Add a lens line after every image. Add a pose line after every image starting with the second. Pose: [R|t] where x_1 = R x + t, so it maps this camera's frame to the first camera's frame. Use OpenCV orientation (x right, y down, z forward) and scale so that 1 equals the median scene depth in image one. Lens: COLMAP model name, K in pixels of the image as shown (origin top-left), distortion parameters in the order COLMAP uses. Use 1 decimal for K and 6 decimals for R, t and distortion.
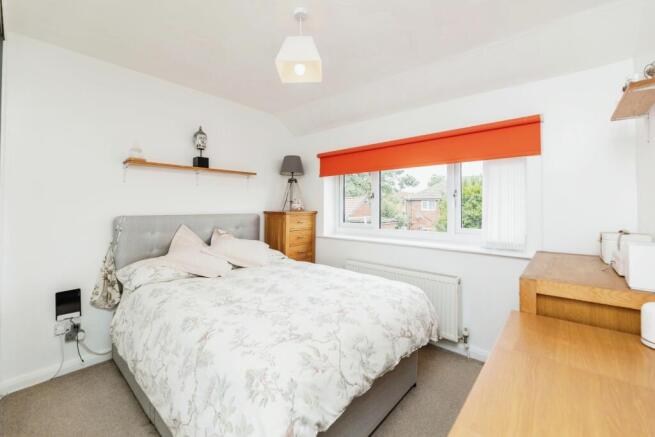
lens RADIAL K [[268.1, 0, 326.9], [0, 268.1, 225.7], [0, 0, 1]] dist [-0.000156, 0.000032]
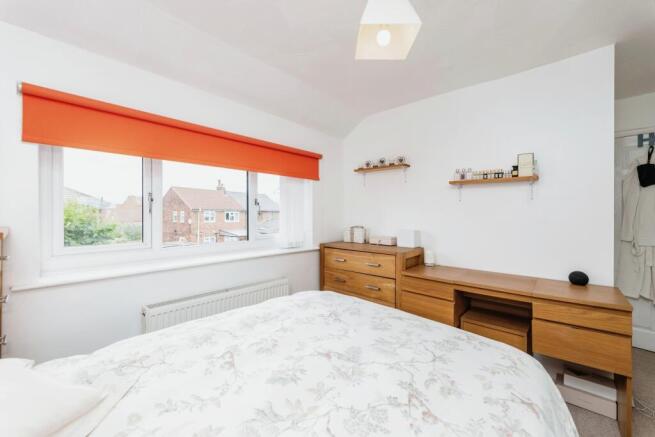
lens RADIAL K [[256.1, 0, 327.5], [0, 256.1, 218.5], [0, 0, 1]] dist [-0.000400, -0.000035]
pose [[-0.029593, 0.004972, 0.999550, -0.623173], [0.038803, 0.999240, -0.003822, -0.046693], [-0.998809, 0.038672, -0.029764, 0.983027]]
